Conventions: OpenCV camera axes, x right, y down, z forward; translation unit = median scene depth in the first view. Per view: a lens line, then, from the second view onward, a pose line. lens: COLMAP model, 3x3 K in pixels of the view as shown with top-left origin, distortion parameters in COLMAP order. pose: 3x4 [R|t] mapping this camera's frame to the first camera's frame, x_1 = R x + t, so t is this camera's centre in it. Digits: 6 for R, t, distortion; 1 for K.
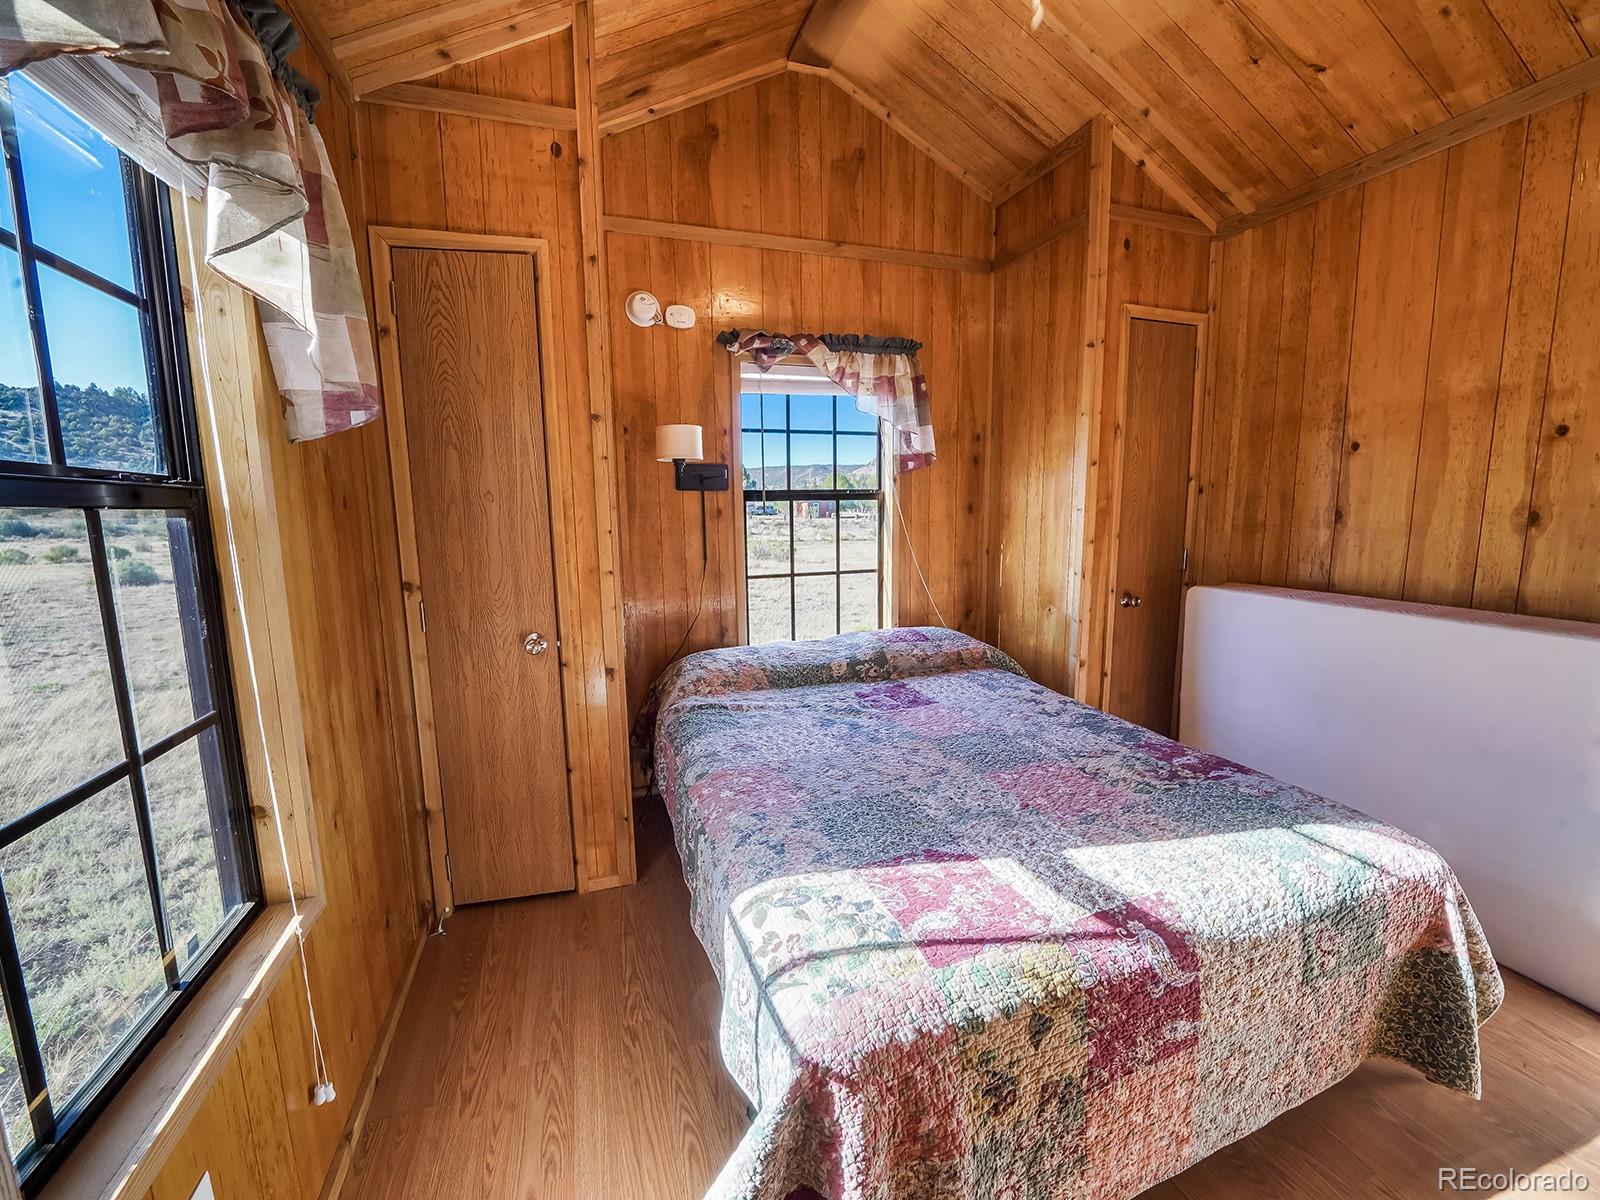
lens RADIAL K [[630.7, 0, 764.4], [0, 630.7, 595.3], [0, 0, 1]] dist [-0.024354, 0.000395]
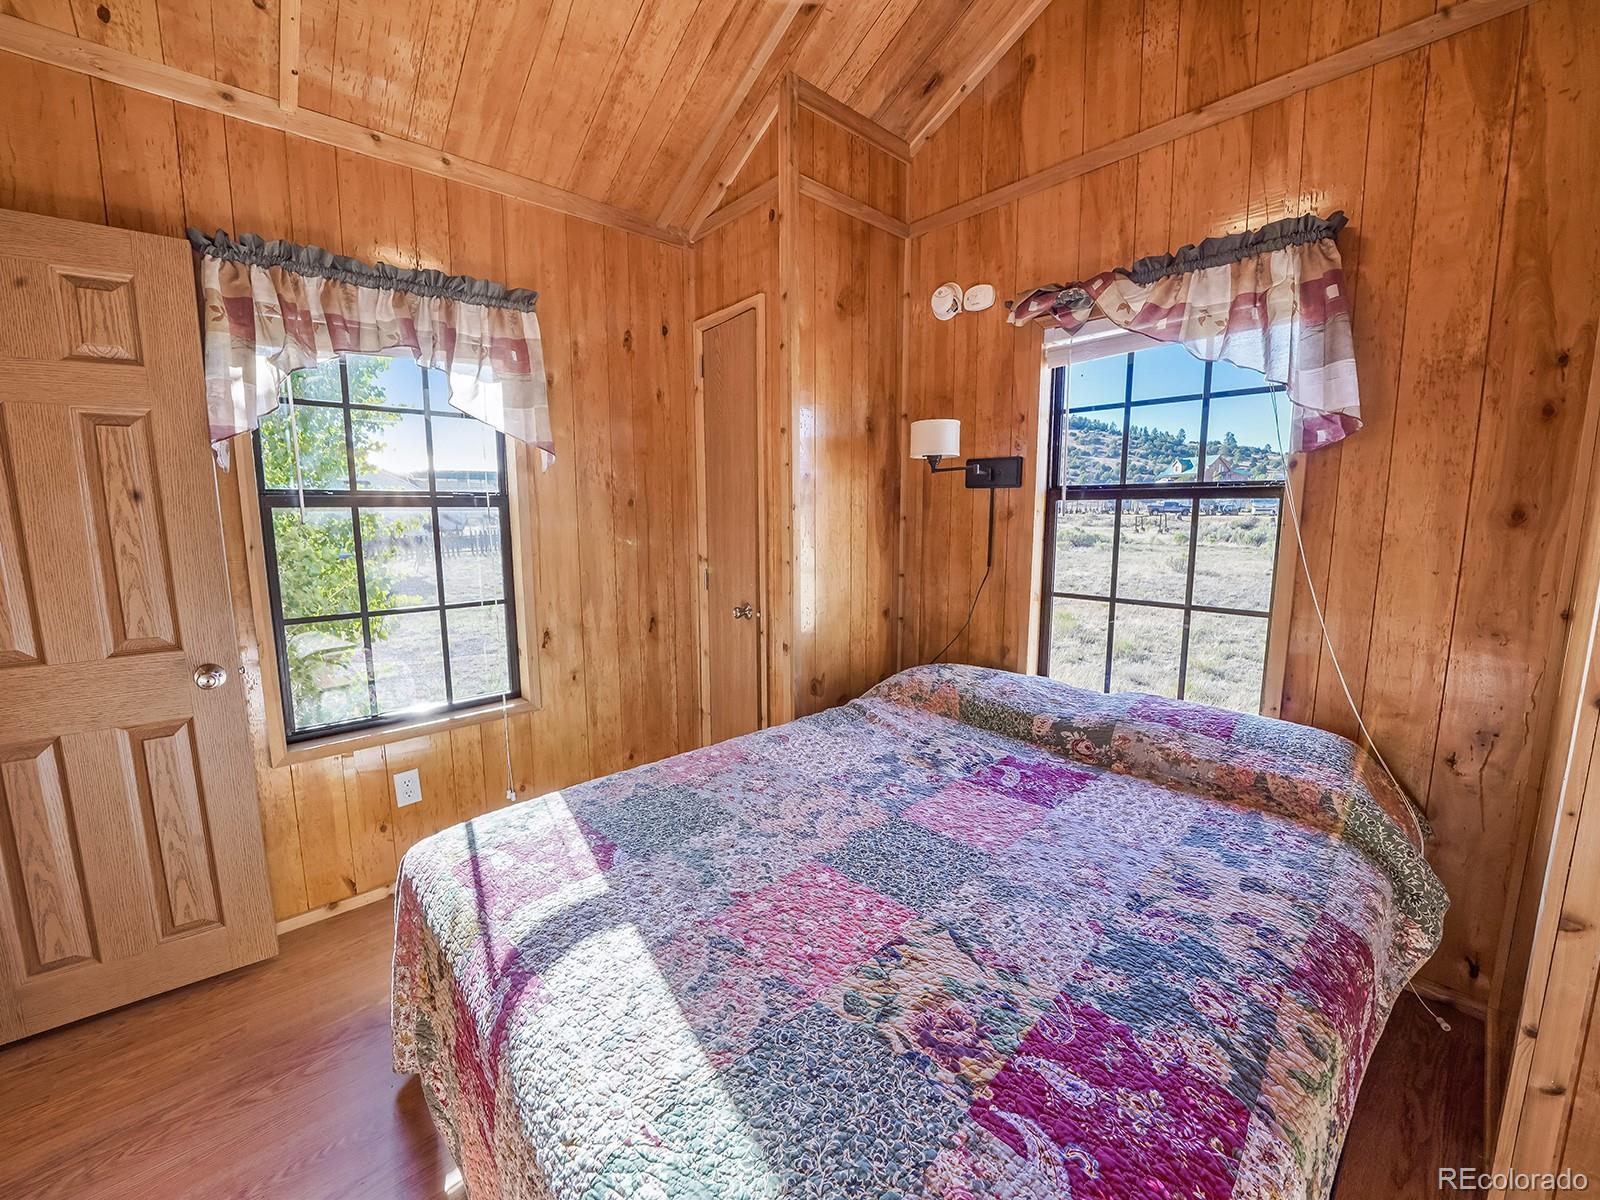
lens RADIAL K [[630.7, 0, 794.2], [0, 630.7, 595.2], [0, 0, 1]] dist [-0.024354, 0.000395]
pose [[0.412218, 0.136098, -0.900863, 0.683502], [-0.127727, 0.987648, 0.090763, -0.070219], [0.902088, 0.077650, 0.424509, 0.435492]]
